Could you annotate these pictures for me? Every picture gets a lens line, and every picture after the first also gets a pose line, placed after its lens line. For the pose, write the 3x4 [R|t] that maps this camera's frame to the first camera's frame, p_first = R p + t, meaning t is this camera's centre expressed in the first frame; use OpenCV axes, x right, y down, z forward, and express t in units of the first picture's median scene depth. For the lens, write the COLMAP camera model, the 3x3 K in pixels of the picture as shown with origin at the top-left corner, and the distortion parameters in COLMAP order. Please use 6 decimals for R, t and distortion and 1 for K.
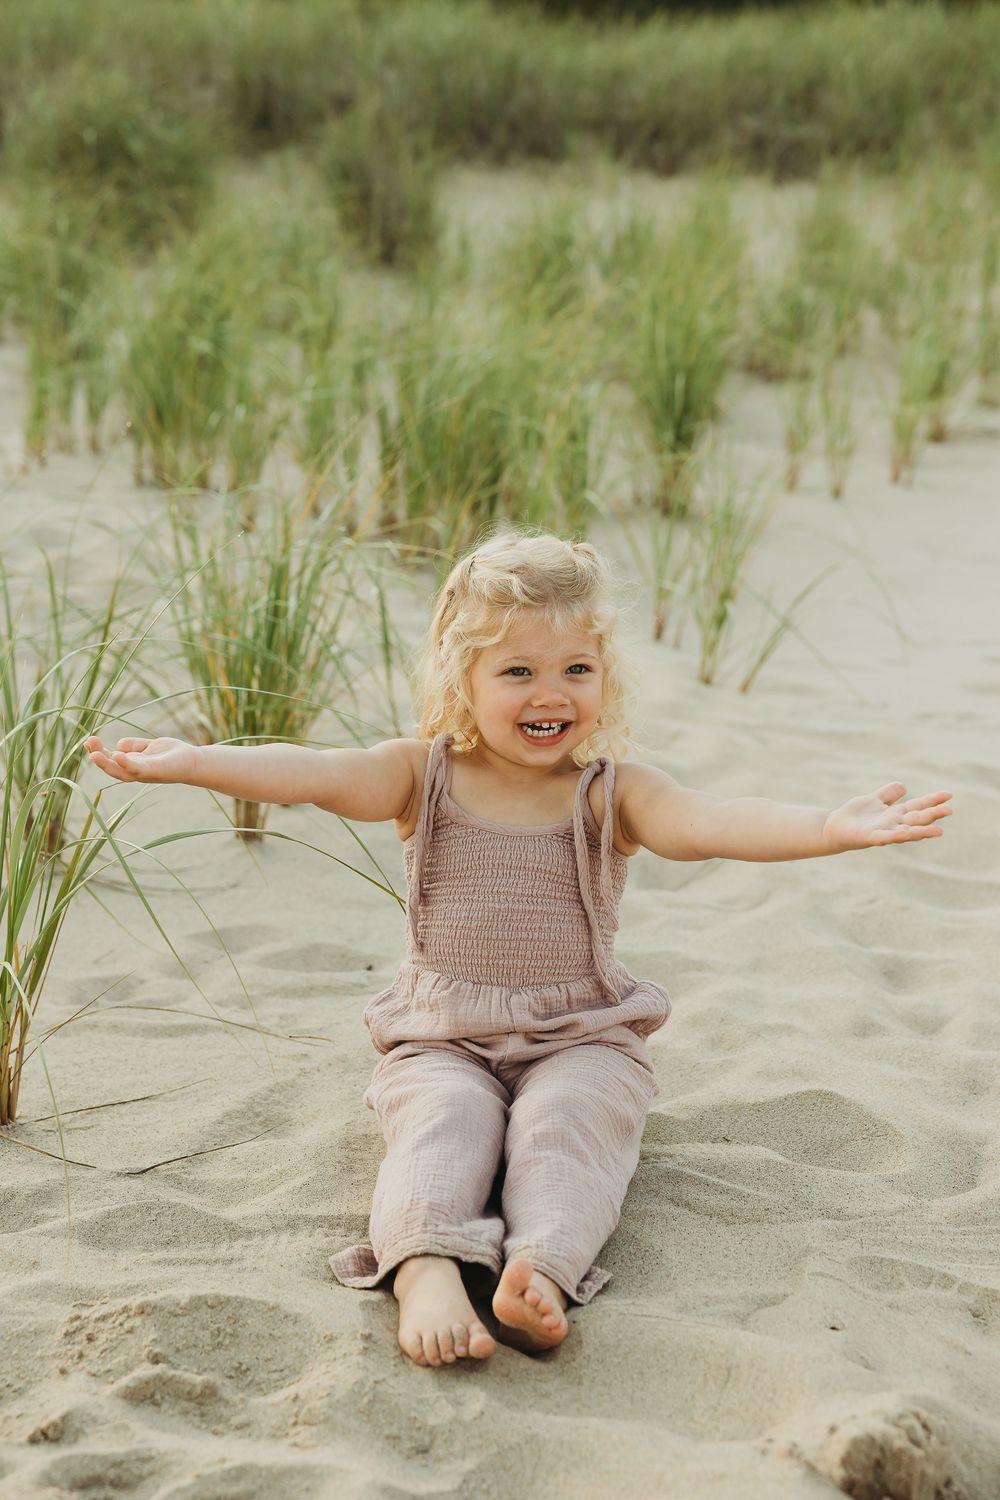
lens RADIAL K [[2338.8, 0, 500.9], [0, 2338.8, 748.2], [0, 0, 1]] dist [-0.001665, 0.000000]
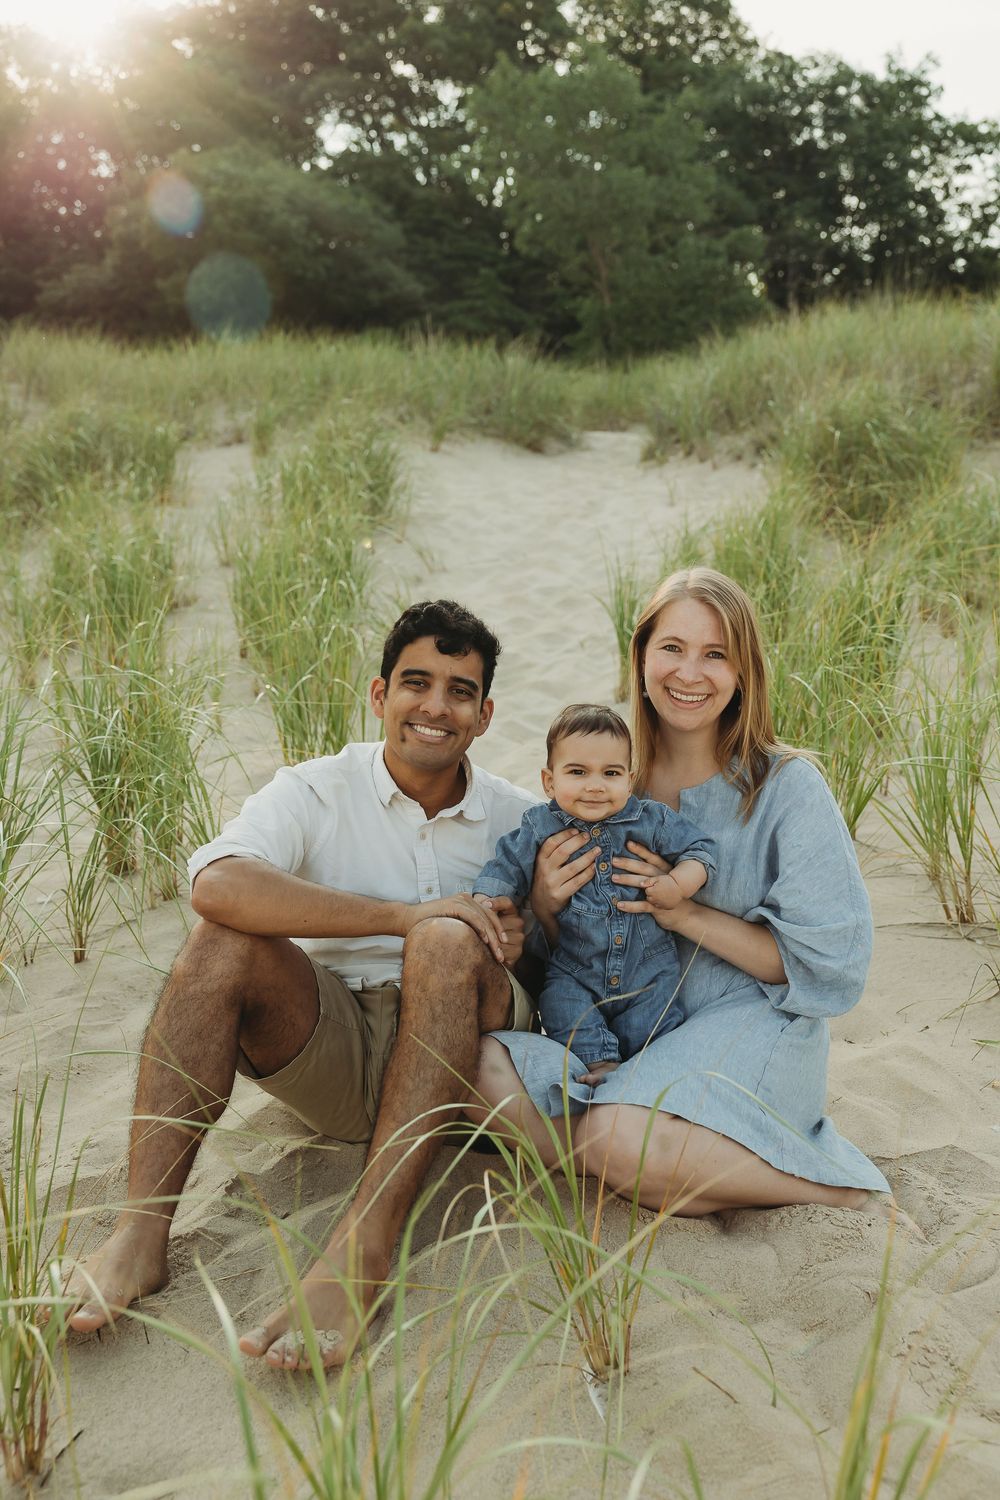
lens RADIAL K [[1591.7, 0, 498.8], [0, 1591.7, 773.4], [0, 0, 1]] dist [0.007097, 0.000000]
pose [[0.901942, 0.020236, -0.431384, 0.074542], [-0.039315, 0.998601, -0.035357, -0.294740], [0.430065, 0.048849, 0.901475, 1.126252]]
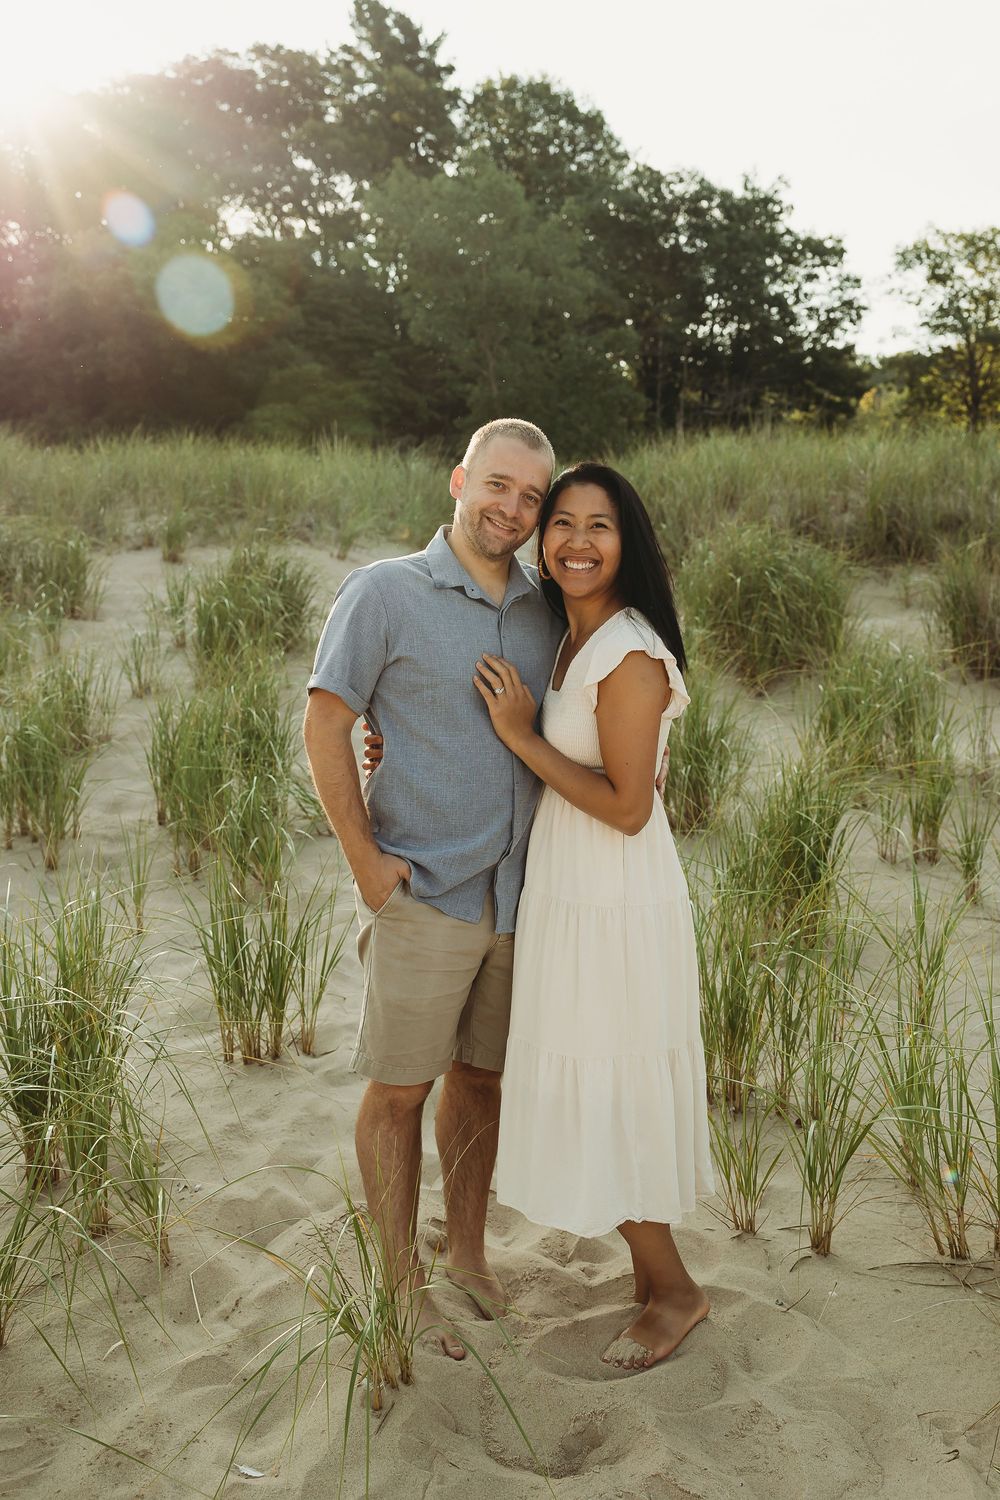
lens RADIAL K [[1483.5, 0, 556.1], [0, 1483.5, 723.6], [0, 0, 1]] dist [-0.003350, 0.000000]
pose [[0.945903, 0.005050, -0.324411, -0.076954], [-0.037297, 0.994943, -0.093262, -0.550775], [0.322300, 0.100316, 0.941307, 1.247296]]
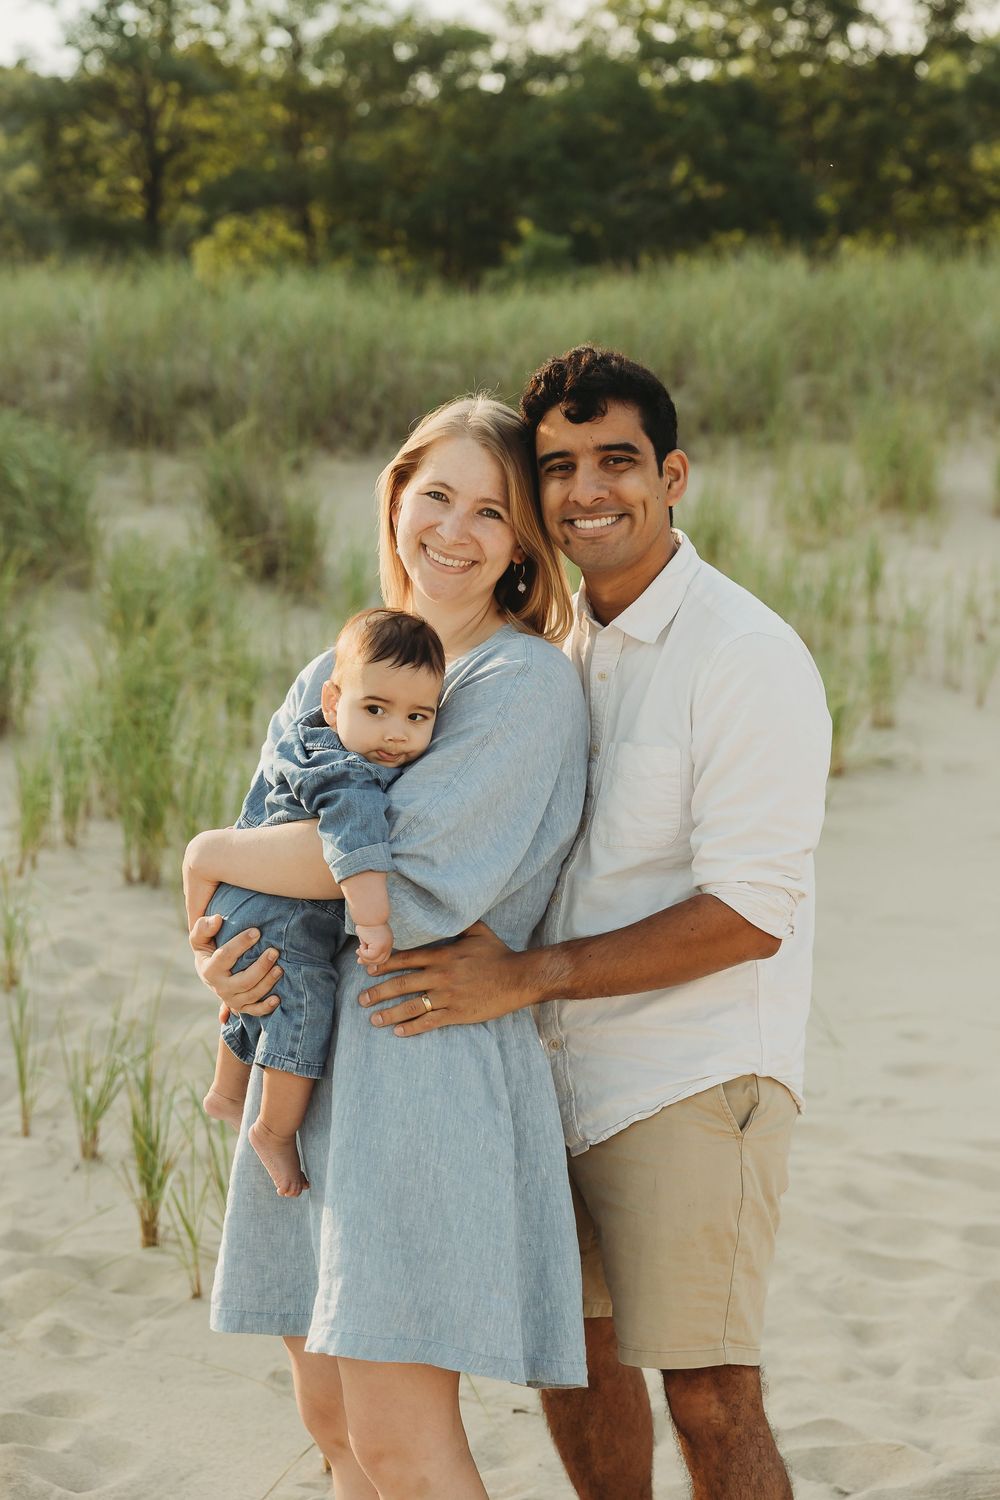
lens RADIAL K [[2783.2, 0, 491.3], [0, 2783.2, 687.2], [0, 0, 1]] dist [0.033030, 0.000000]
pose [[0.997028, -0.038055, 0.066978, -0.187021], [0.045331, 0.992821, -0.110687, -0.136120], [-0.062285, 0.113394, 0.991596, -0.897240]]
